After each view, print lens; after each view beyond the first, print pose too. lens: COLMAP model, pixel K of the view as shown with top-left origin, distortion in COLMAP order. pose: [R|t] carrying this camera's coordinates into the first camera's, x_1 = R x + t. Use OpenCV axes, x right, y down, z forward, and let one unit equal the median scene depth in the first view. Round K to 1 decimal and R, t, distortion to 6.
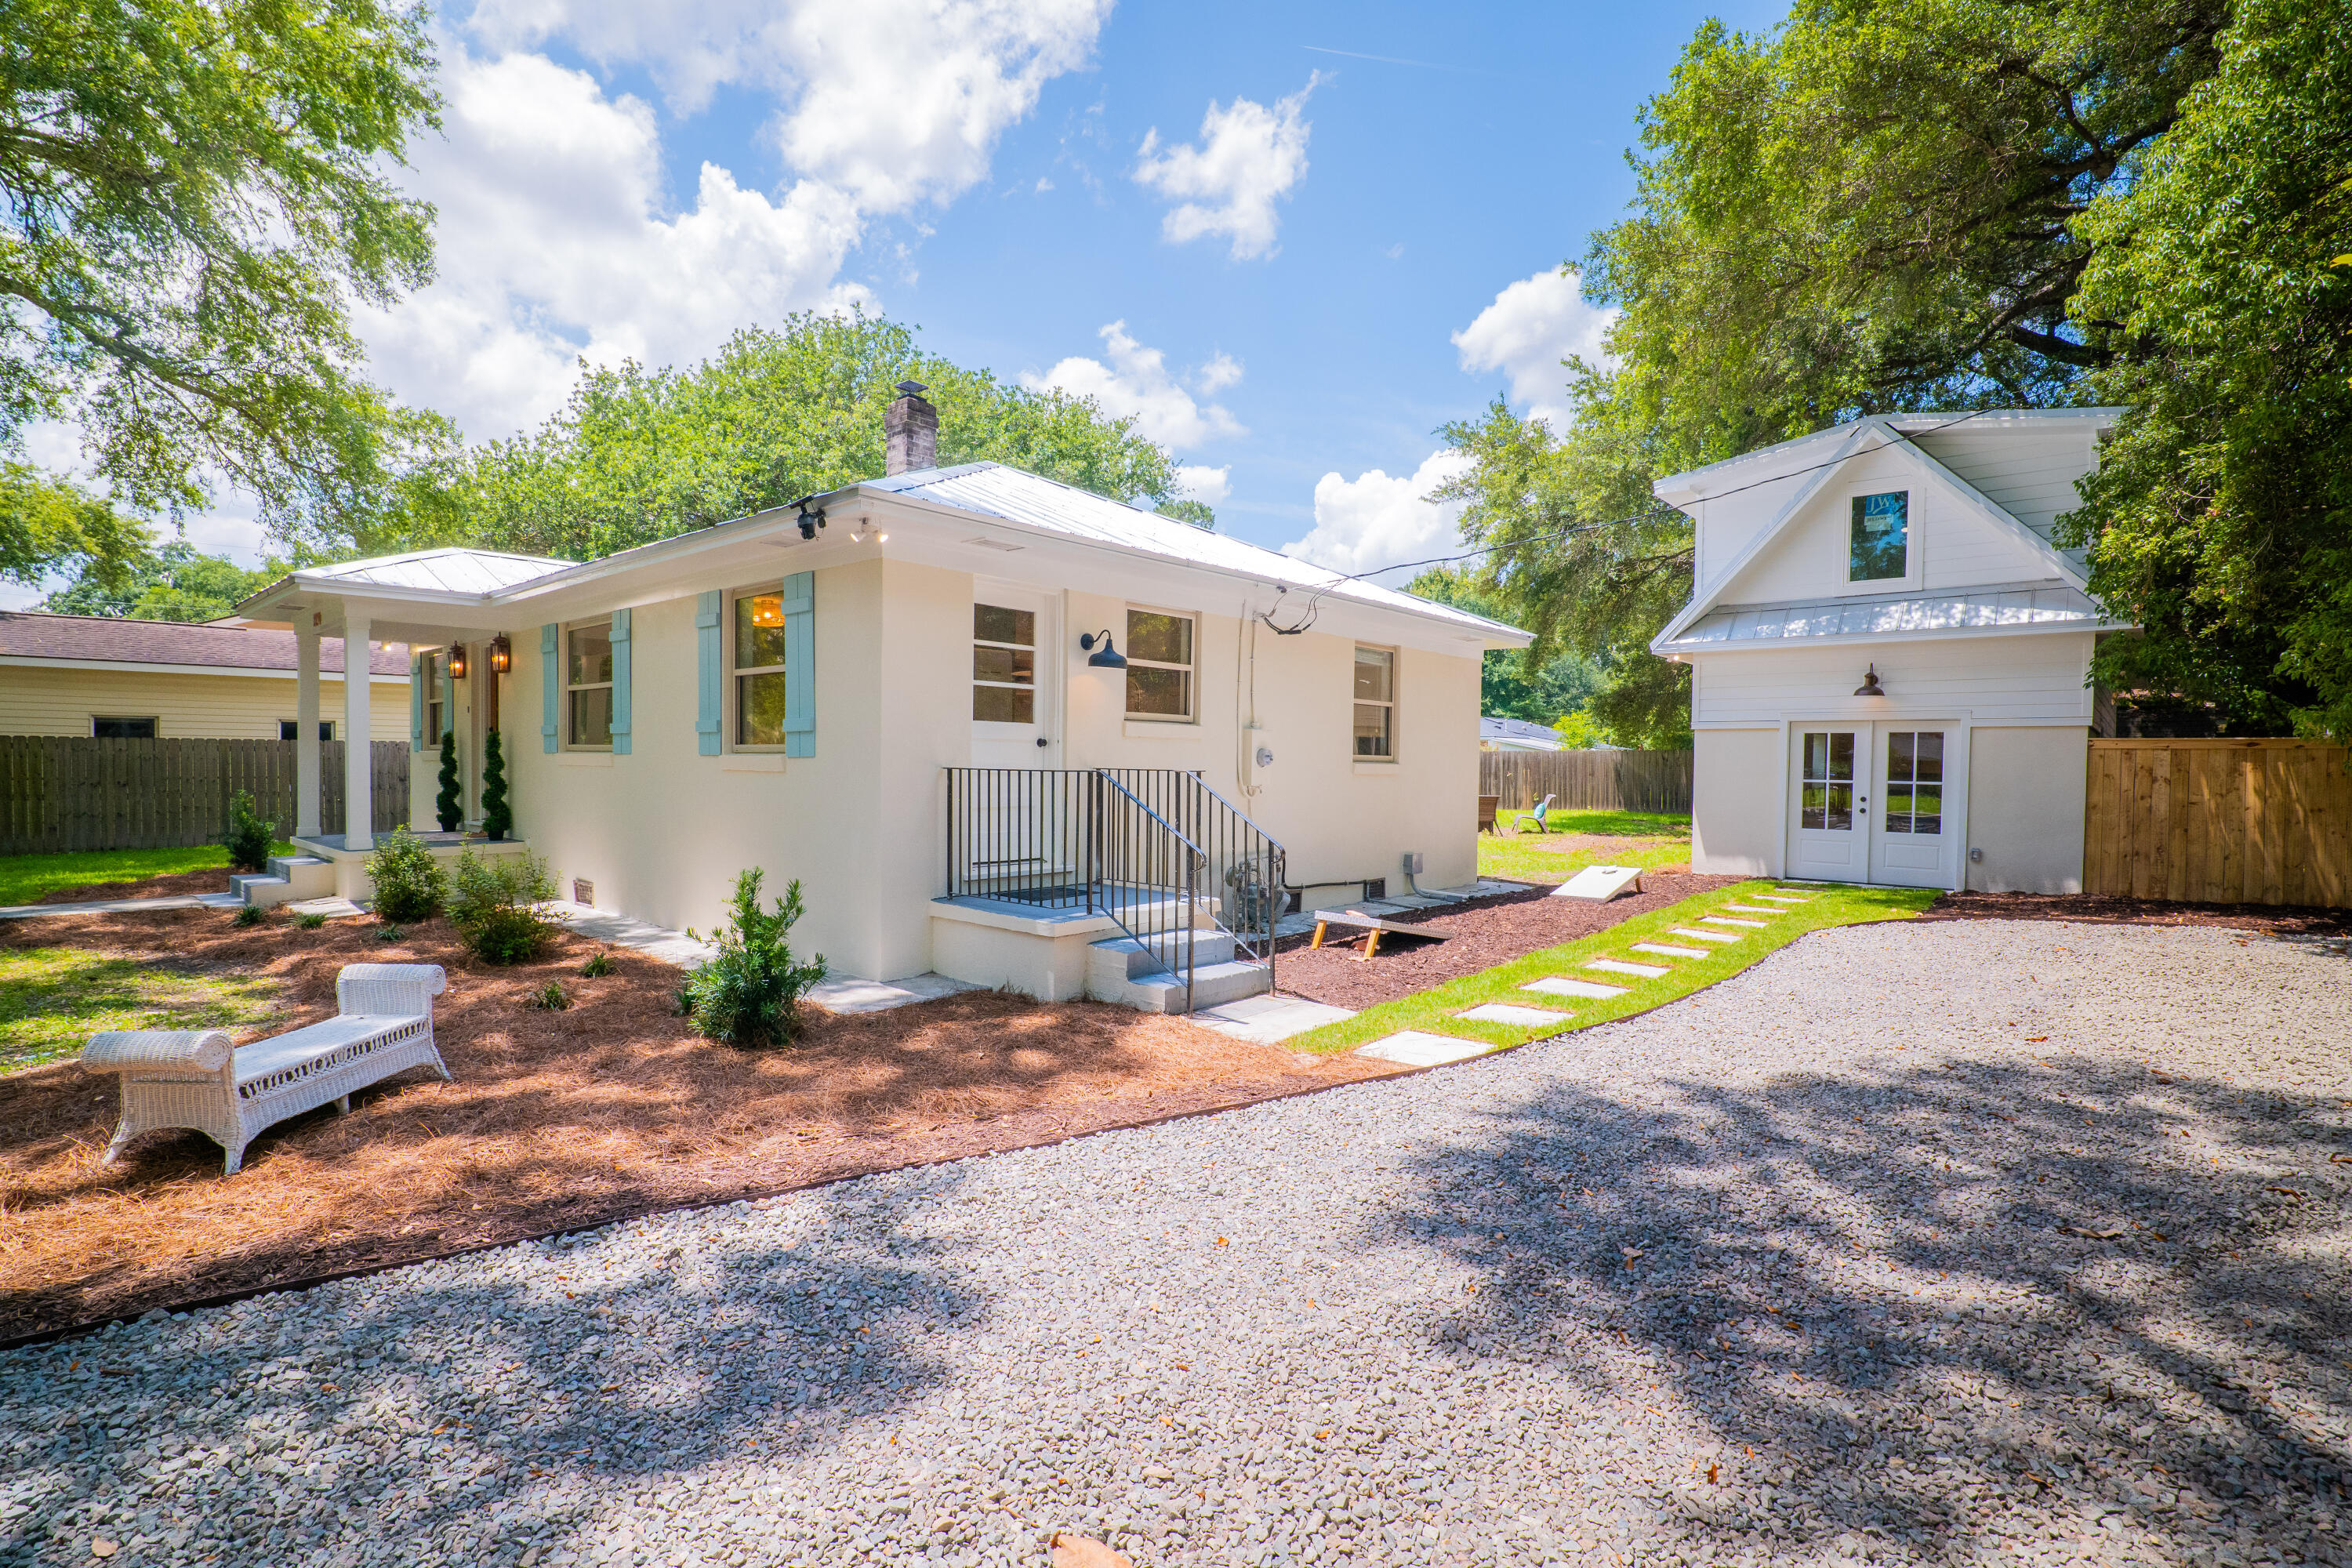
lens RADIAL K [[1095.5, 0, 1176.0], [0, 1095.5, 784.0], [0, 0, 1]] dist [-0.016587, 0.000330]
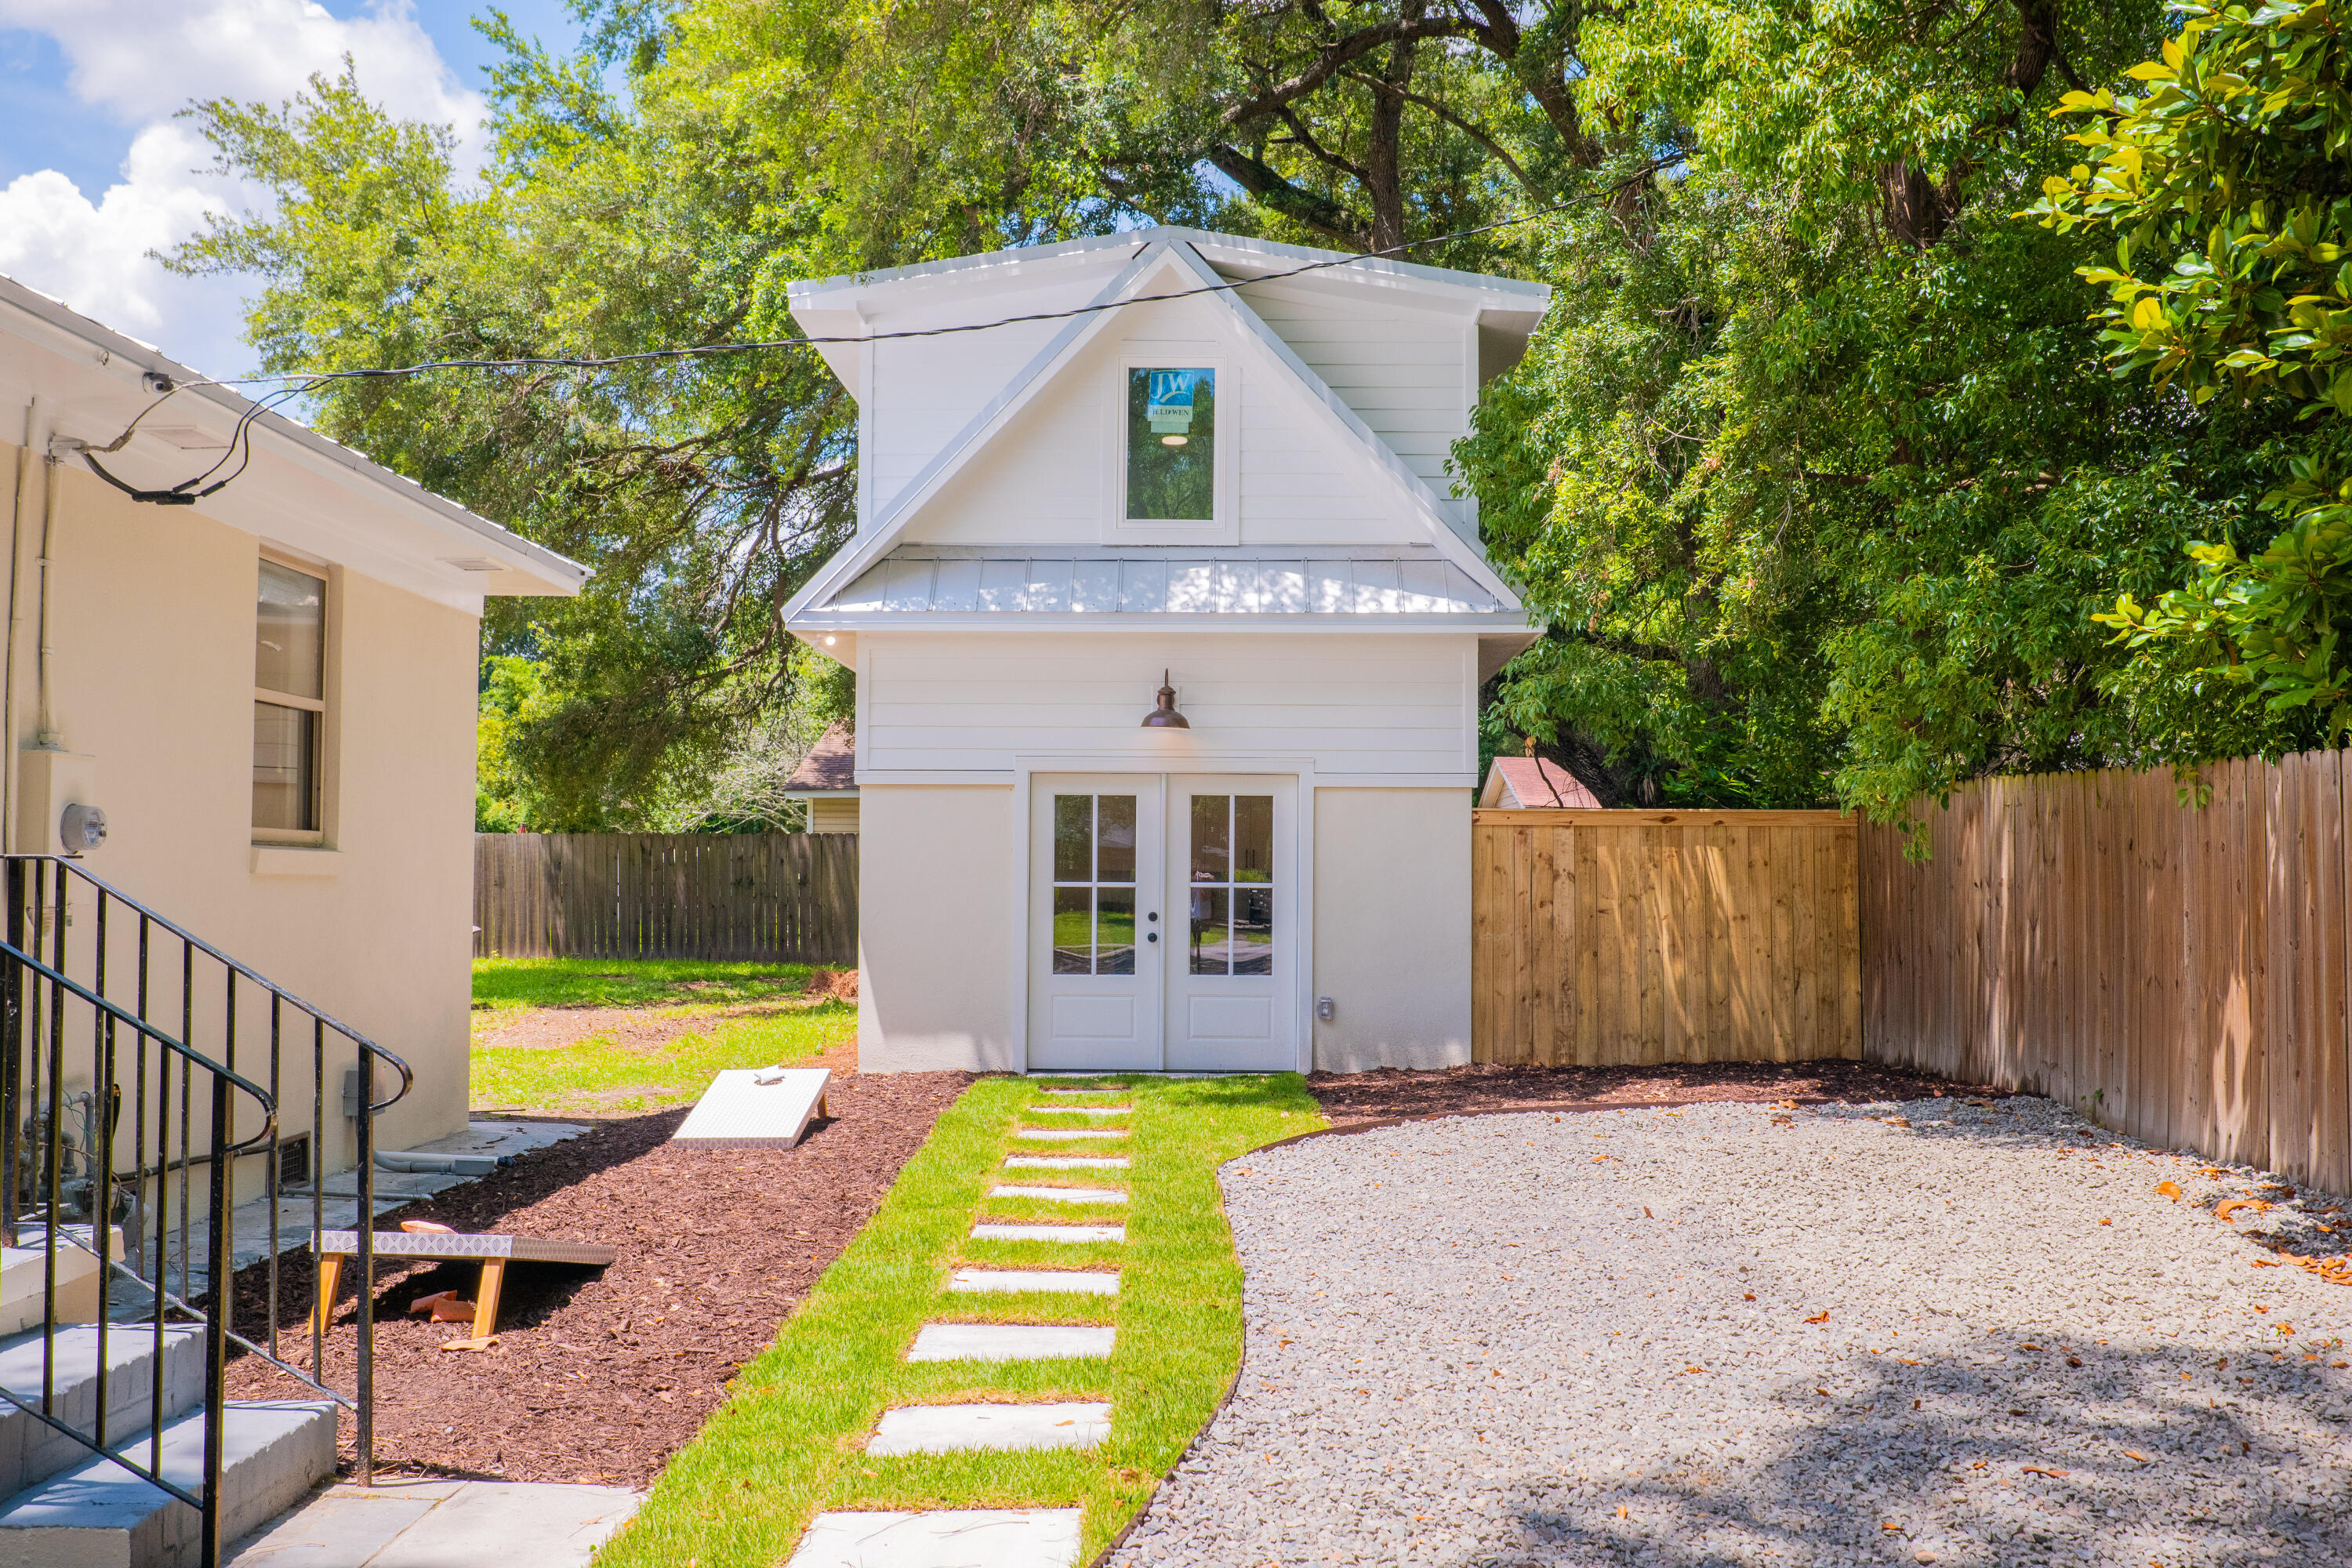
lens RADIAL K [[2237.3, 0, 1142.9], [0, 2237.3, 809.9], [0, 0, 1]] dist [-0.007996, -0.003910]
pose [[0.760679, 0.011861, 0.649020, -0.106238], [0.017175, 0.999115, -0.038389, 0.003577], [-0.648902, 0.040348, 0.759802, 0.151748]]
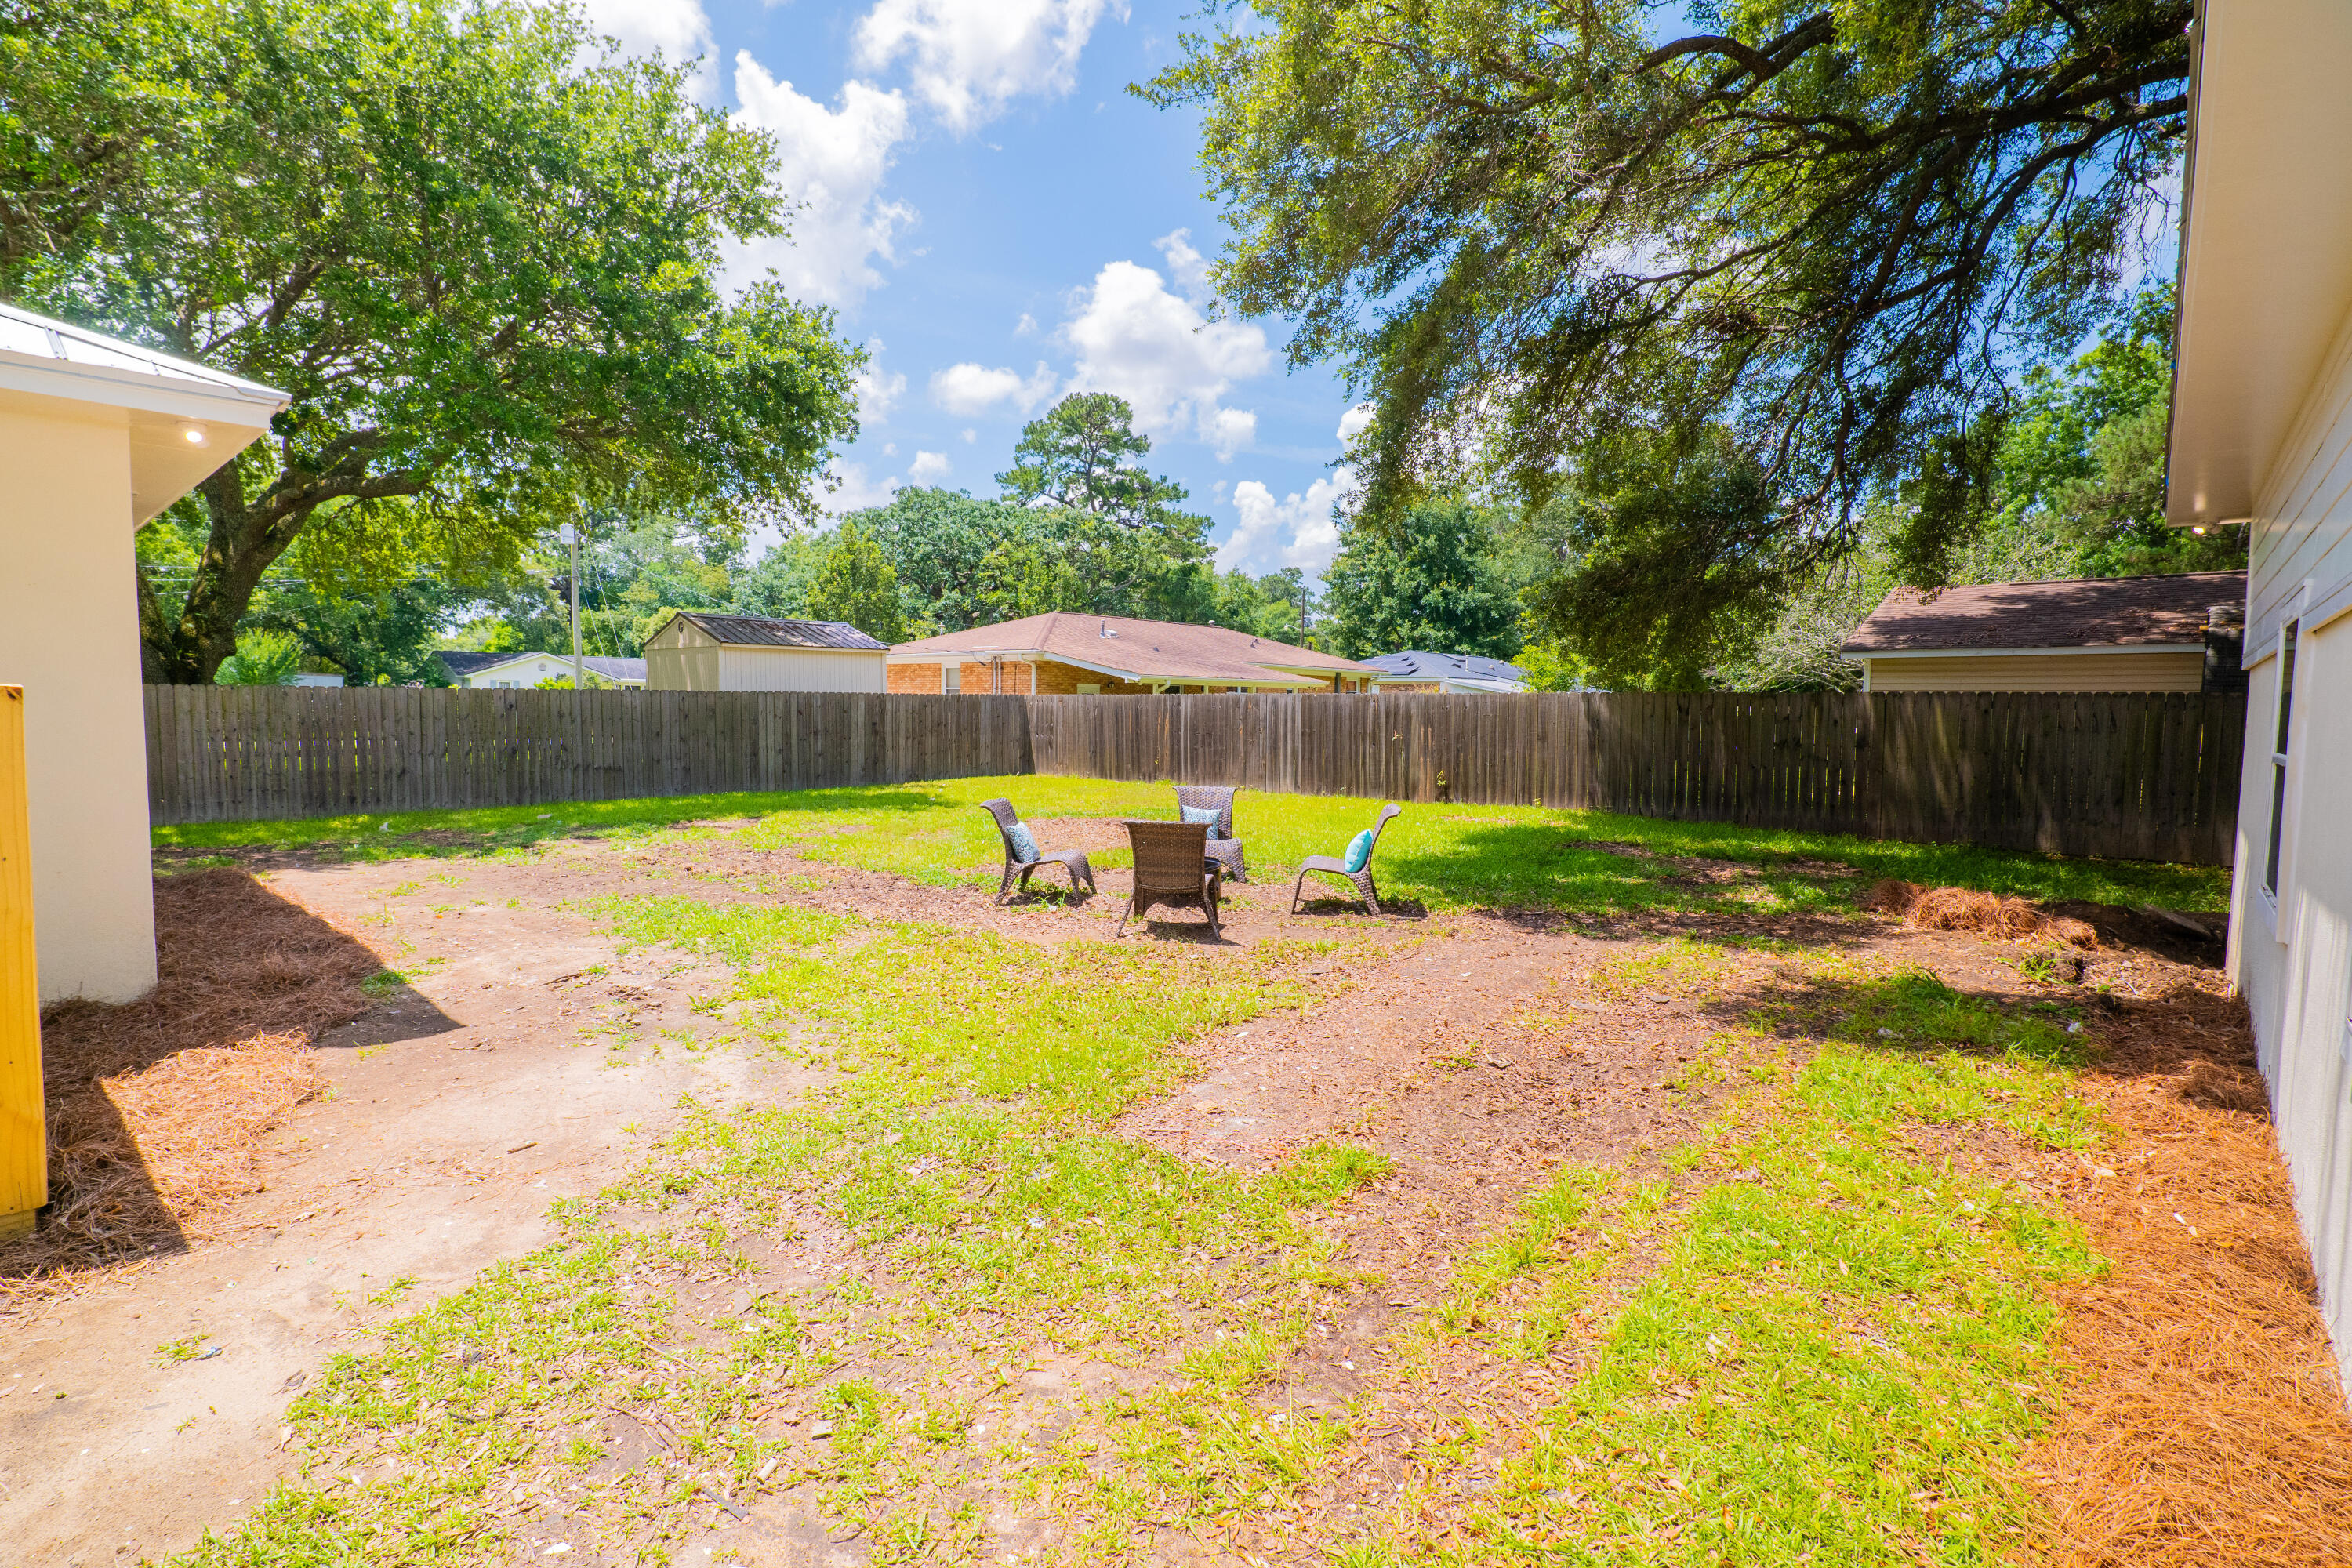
lens RADIAL K [[1095.5, 0, 1176.0], [0, 1095.5, 784.0], [0, 0, 1]] dist [-0.016587, 0.000330]
pose [[0.999860, 0.013247, 0.010248, 0.507073], [-0.013657, 0.999065, 0.041021, -0.015401], [-0.009695, -0.041156, 0.999106, 1.173842]]
